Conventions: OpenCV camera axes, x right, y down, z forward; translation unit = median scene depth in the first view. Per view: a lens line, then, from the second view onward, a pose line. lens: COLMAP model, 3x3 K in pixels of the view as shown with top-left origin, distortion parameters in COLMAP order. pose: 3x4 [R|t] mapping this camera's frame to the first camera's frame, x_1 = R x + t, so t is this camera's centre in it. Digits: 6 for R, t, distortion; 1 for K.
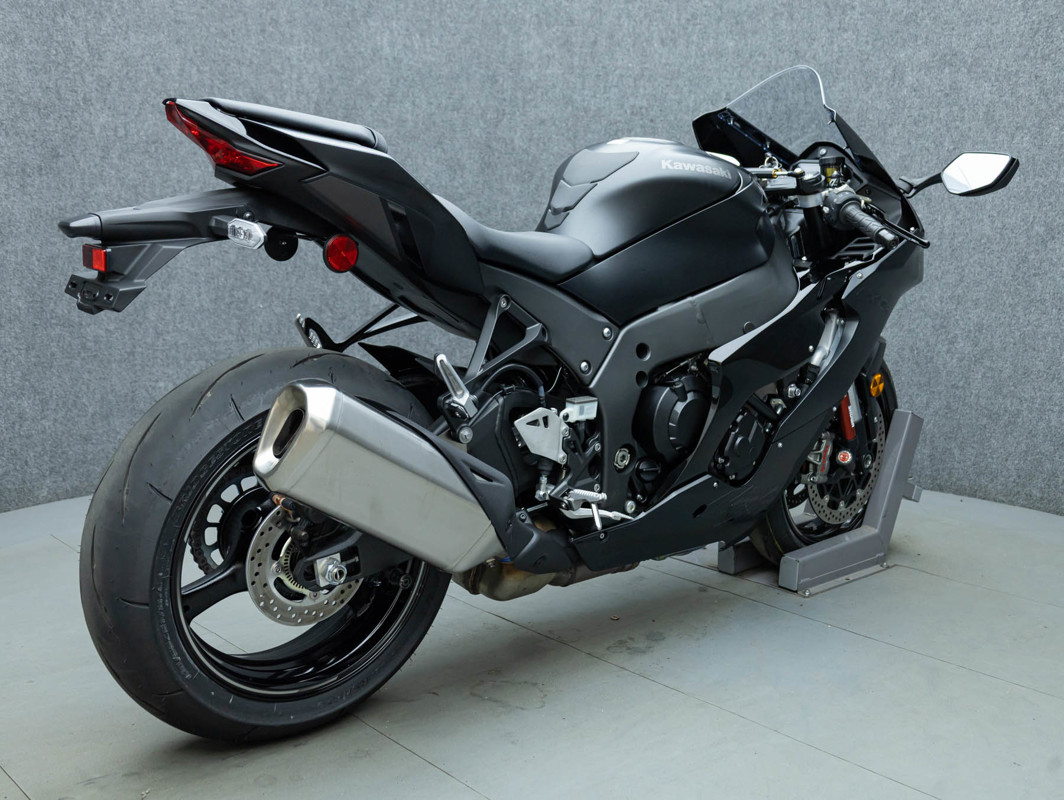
lens RADIAL K [[1140.5, 0, 538.3], [0, 1140.5, 401.4], [0, 0, 1]] dist [0.019931, -0.011351]
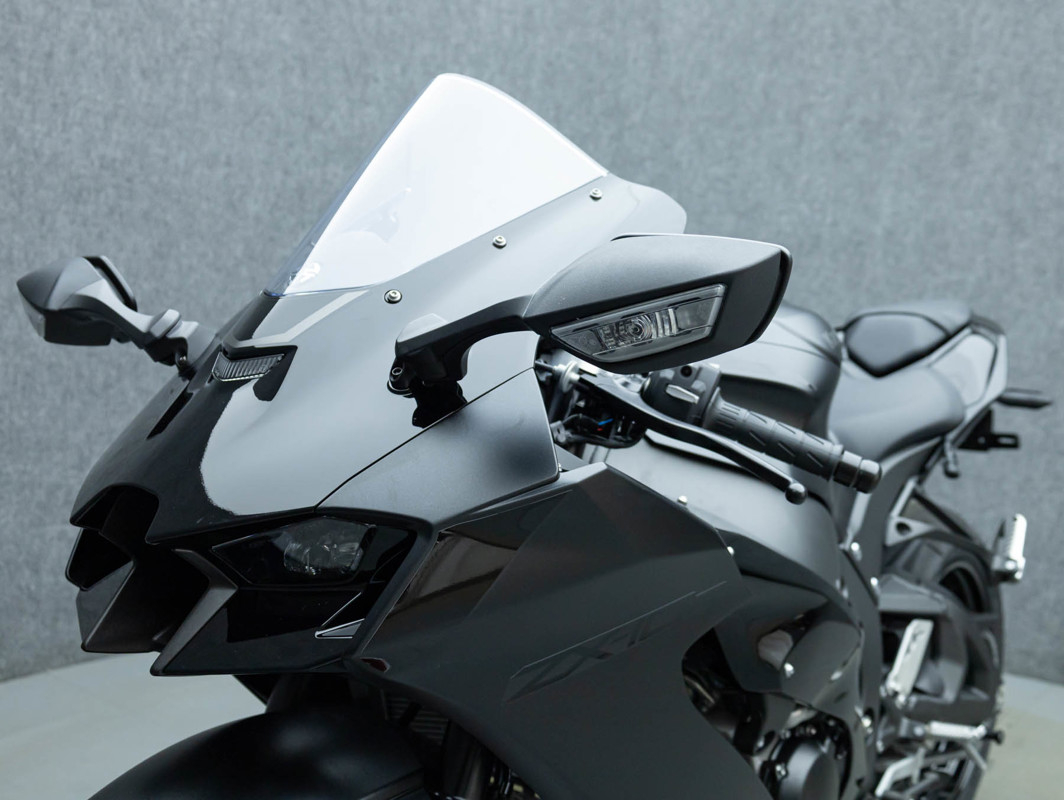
lens RADIAL K [[1154.4, 0, 548.5], [0, 1154.4, 402.0], [0, 0, 1]] dist [-0.005498, 0.007467]
pose [[0.551540, -0.063138, 0.831755, -0.362581], [0.077420, 0.996702, 0.024322, -0.107426], [-0.830548, 0.050981, 0.554609, 0.400066]]
